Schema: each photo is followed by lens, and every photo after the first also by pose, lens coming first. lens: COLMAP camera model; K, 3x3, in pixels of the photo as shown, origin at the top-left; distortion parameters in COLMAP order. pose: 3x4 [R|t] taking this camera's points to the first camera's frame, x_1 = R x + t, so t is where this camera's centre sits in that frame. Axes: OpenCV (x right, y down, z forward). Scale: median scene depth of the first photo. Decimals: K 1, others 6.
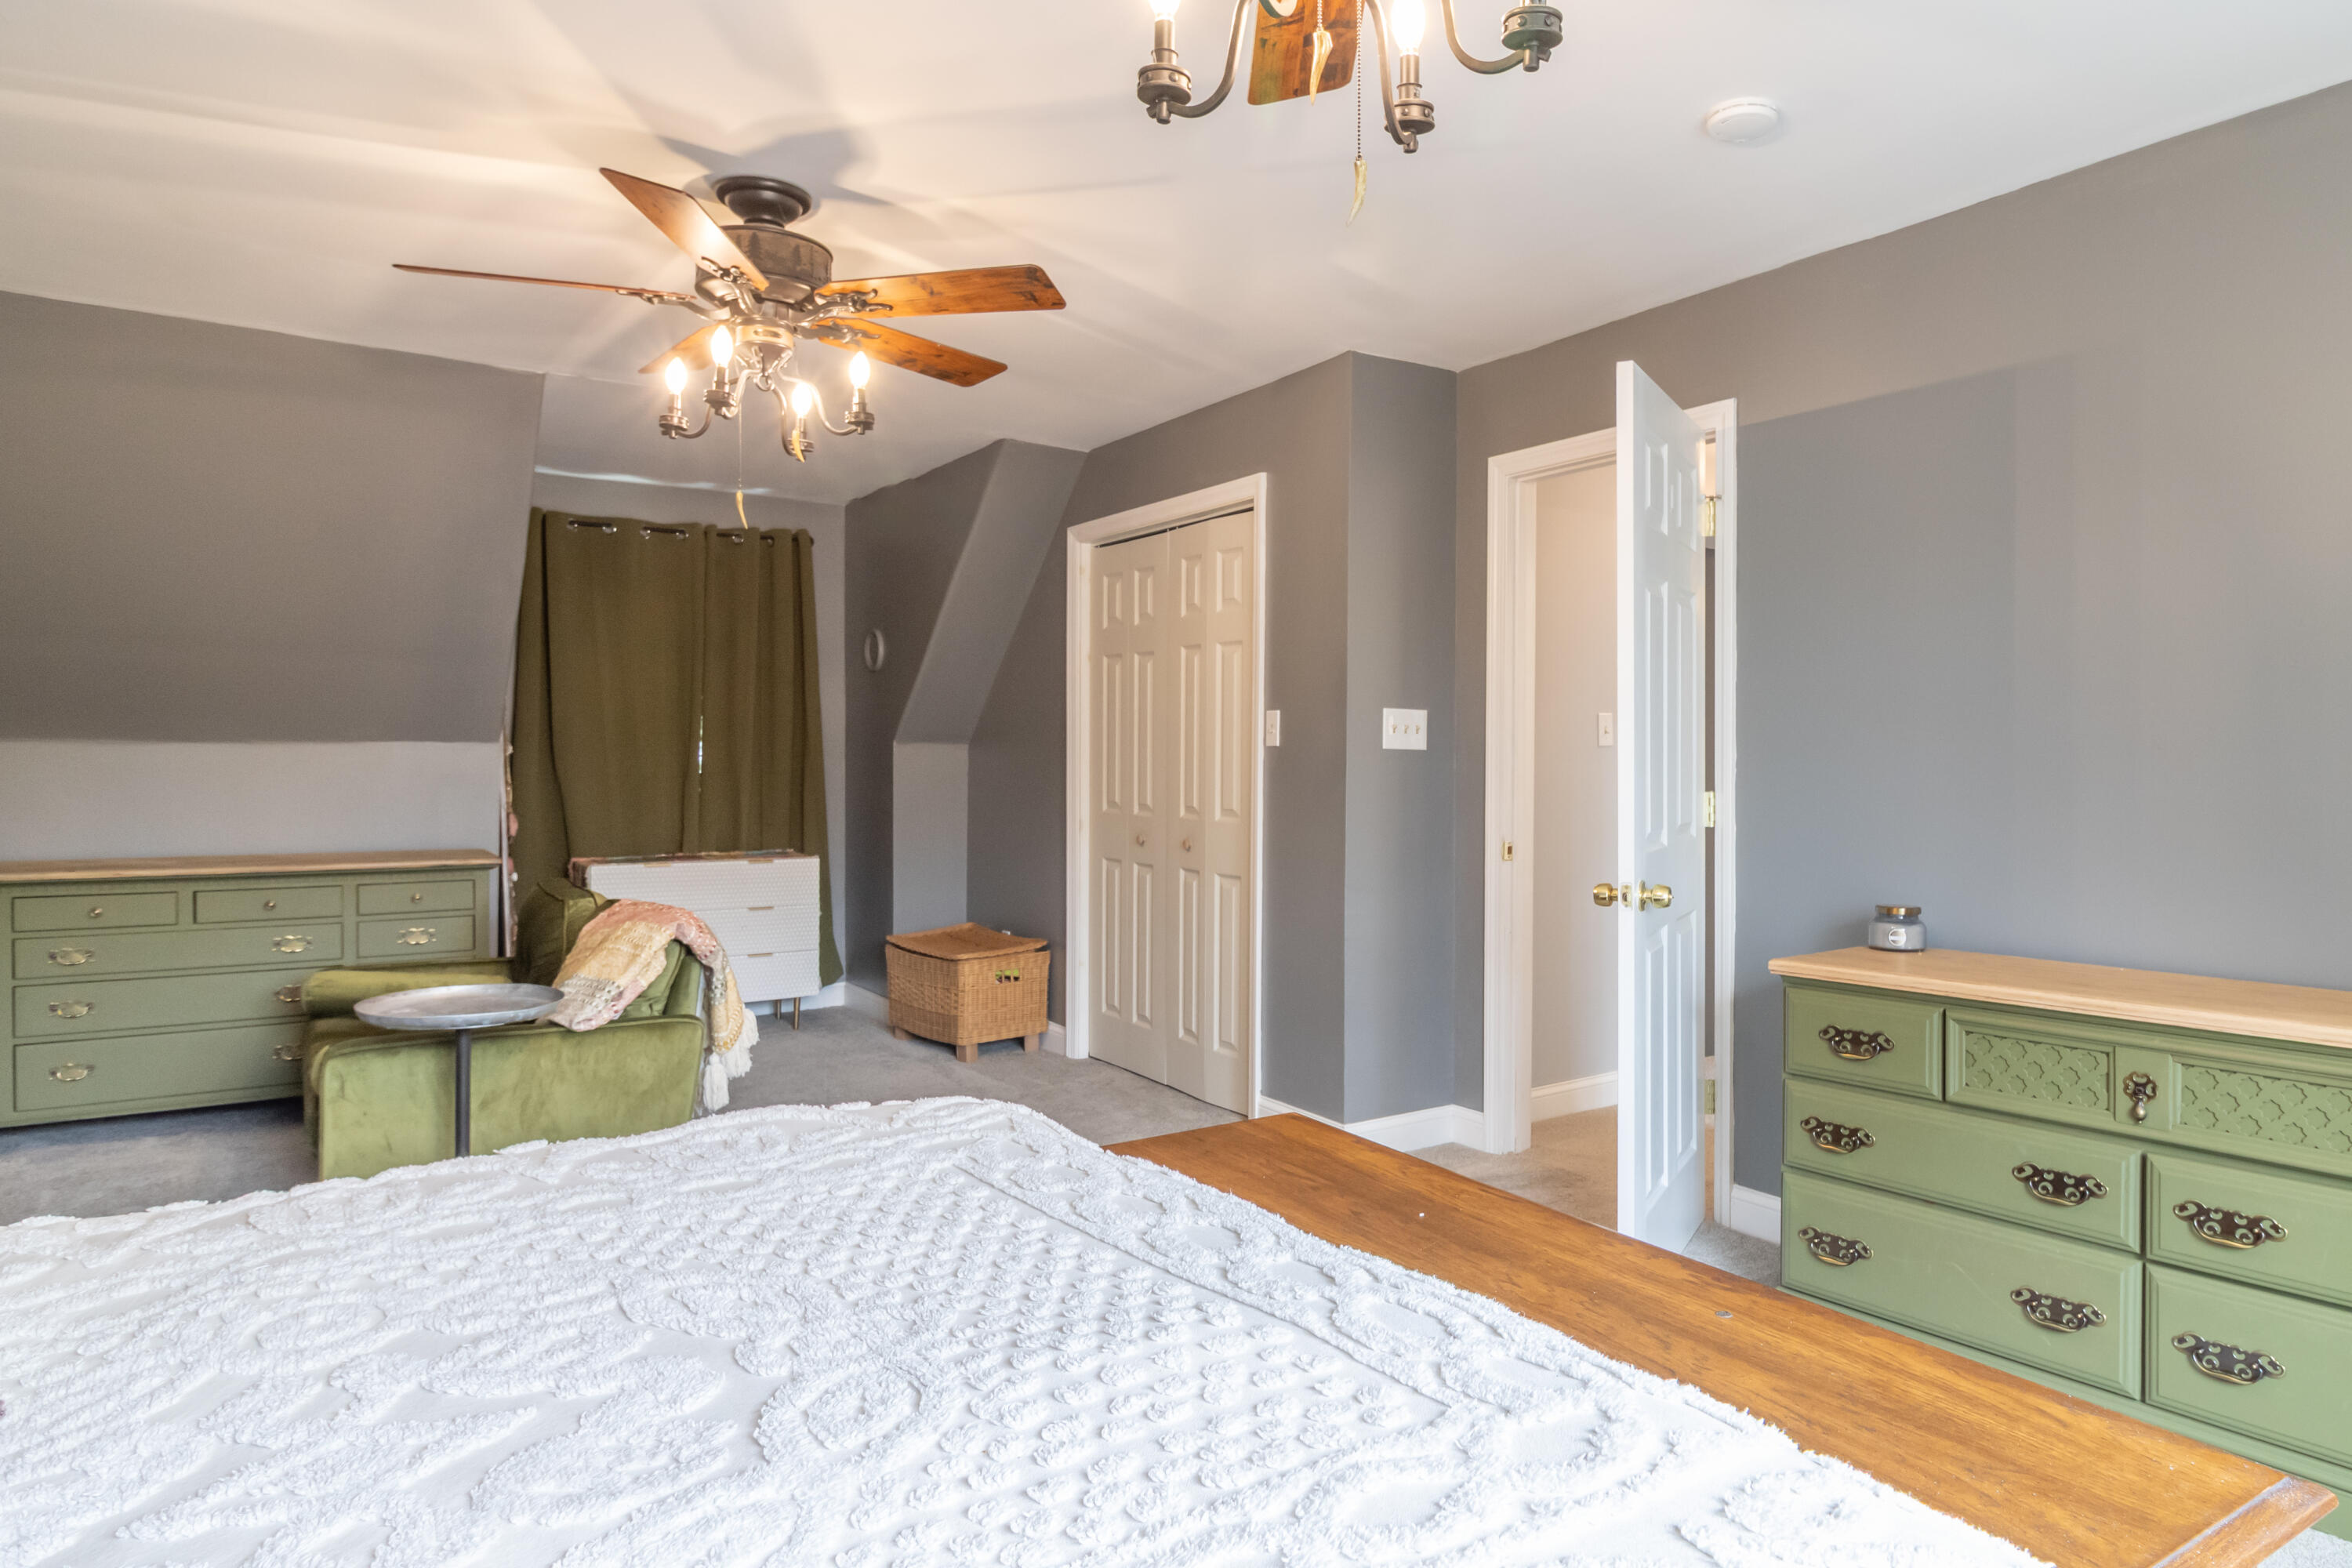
lens RADIAL K [[1490.2, 0, 1180.9], [0, 1490.2, 733.0], [0, 0, 1]] dist [0.001931, 0.001292]
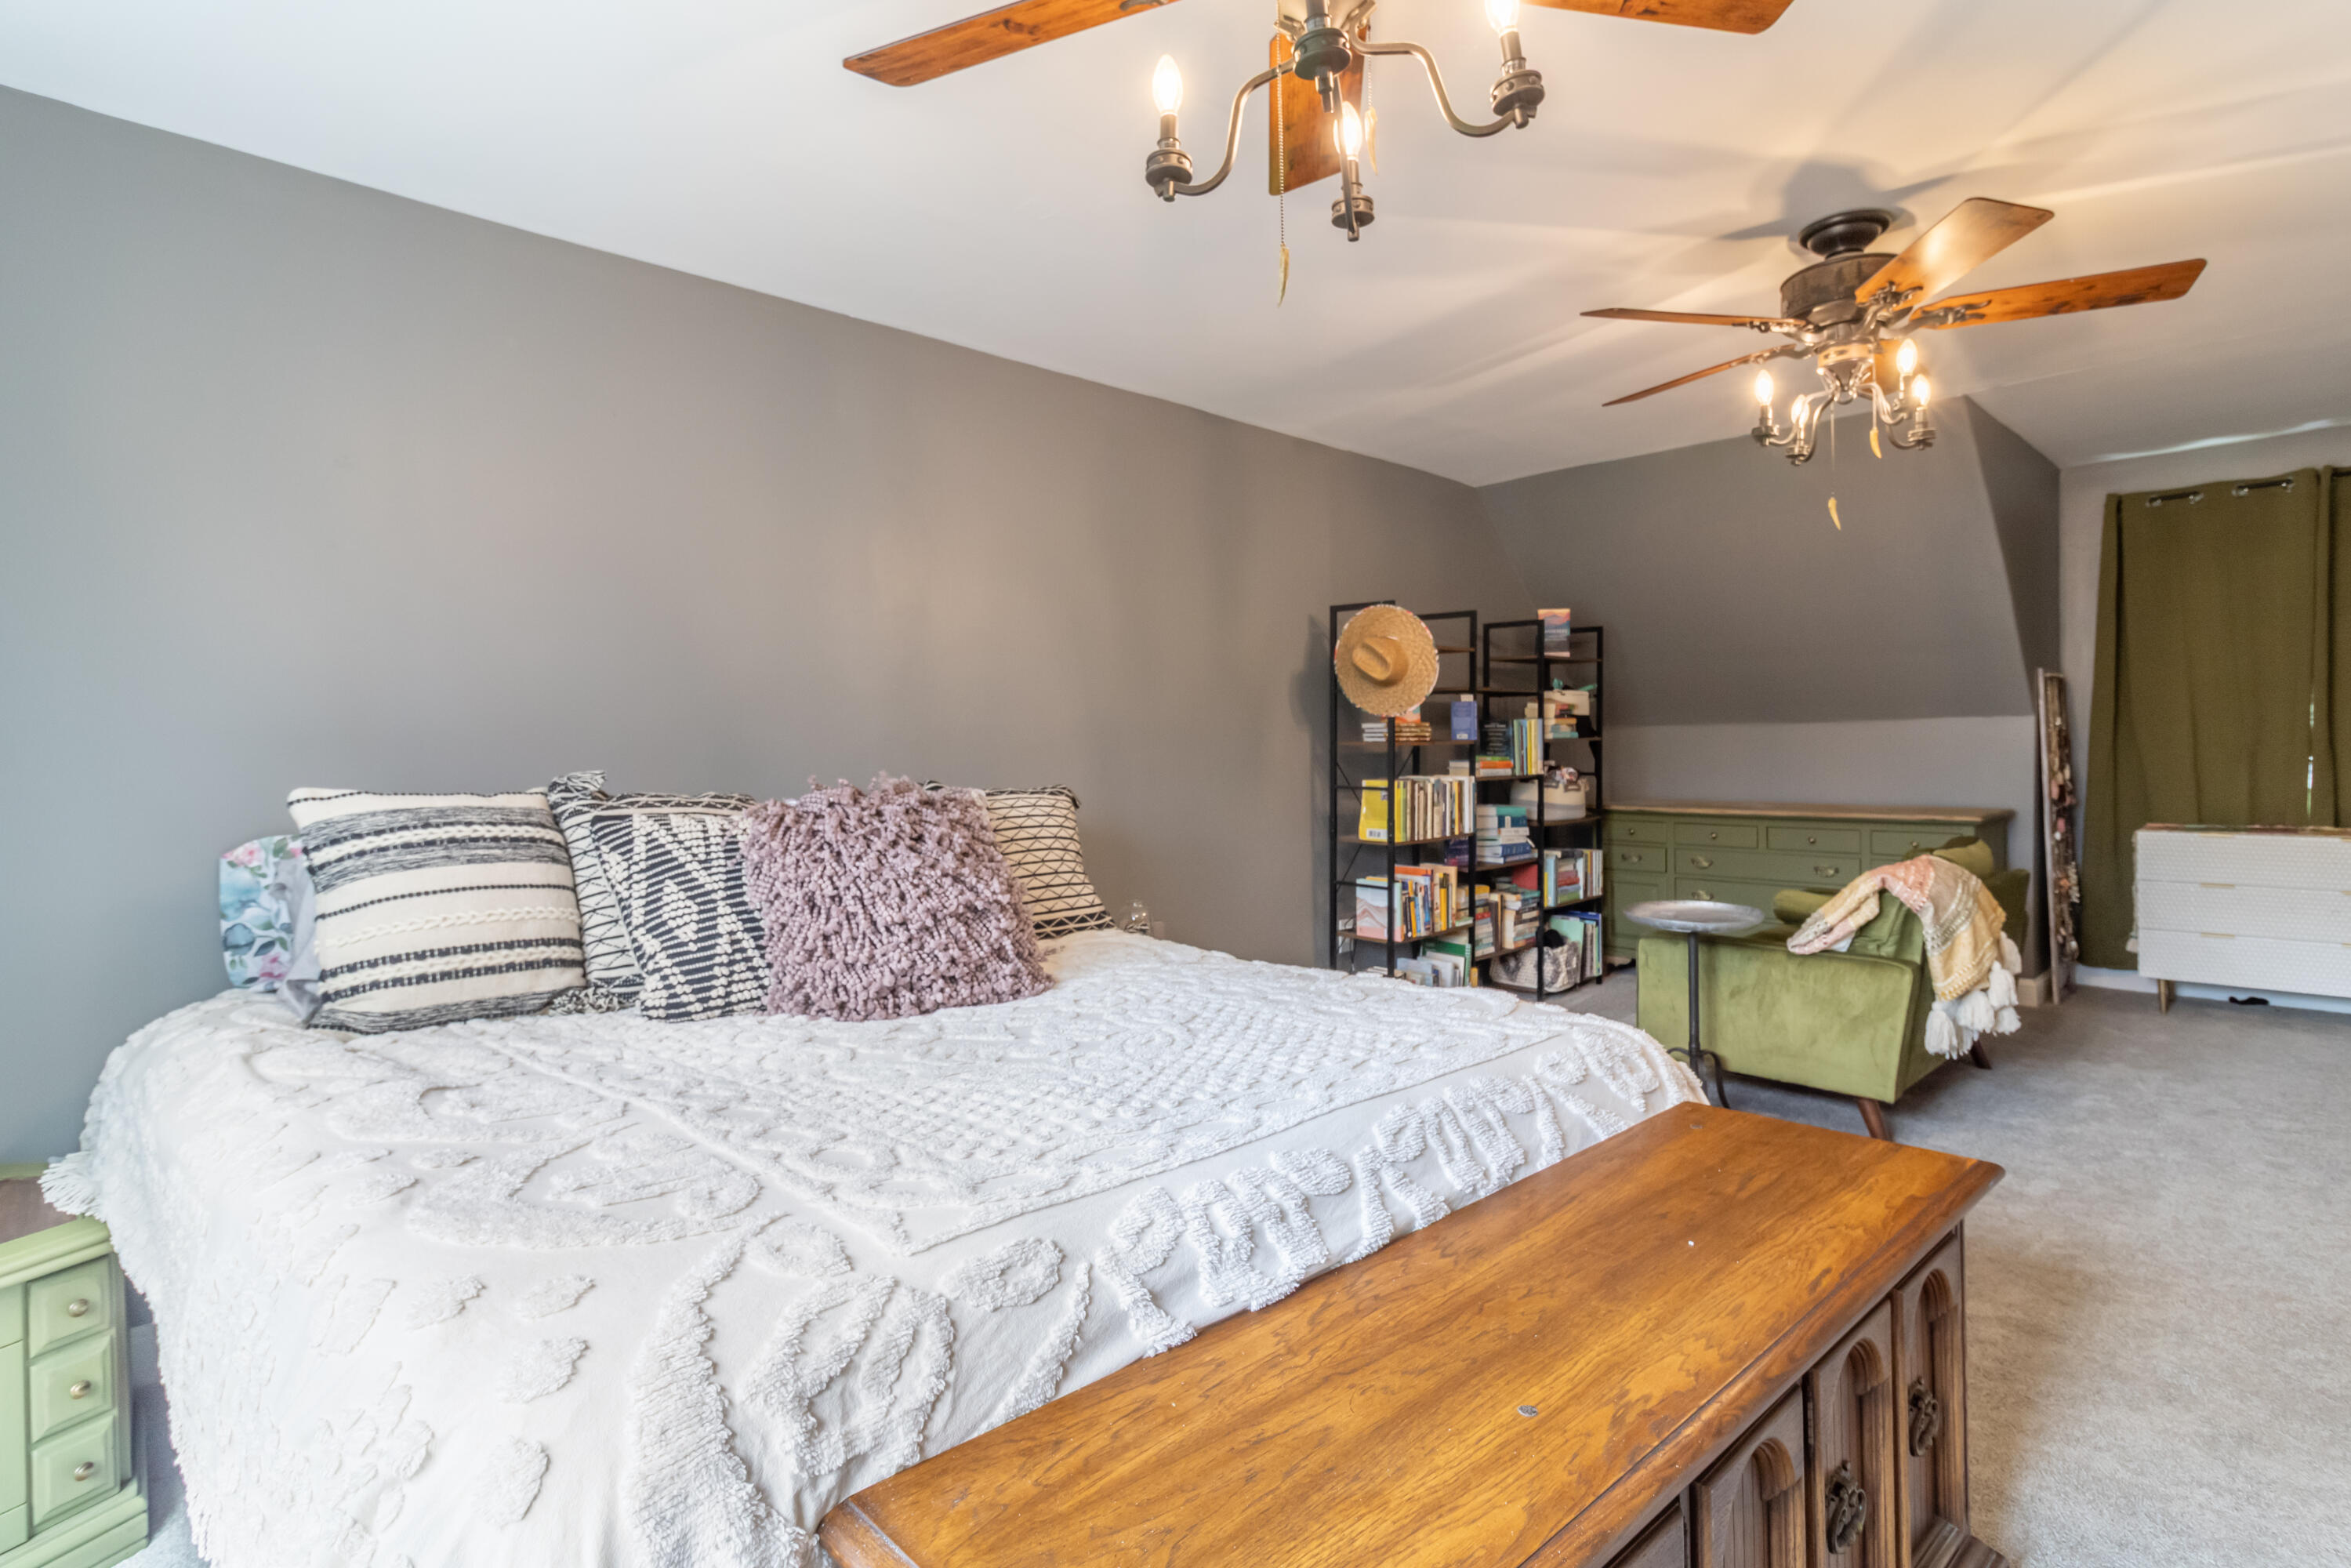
lens RADIAL K [[1152.8, 0, 1178.7], [0, 1152.8, 727.0], [0, 0, 1]] dist [-0.003034, -0.000606]
pose [[0.150990, -0.019935, -0.988334, 0.476574], [0.036246, 0.999236, -0.014617, 0.006564], [0.987871, -0.033616, 0.151598, 0.355244]]
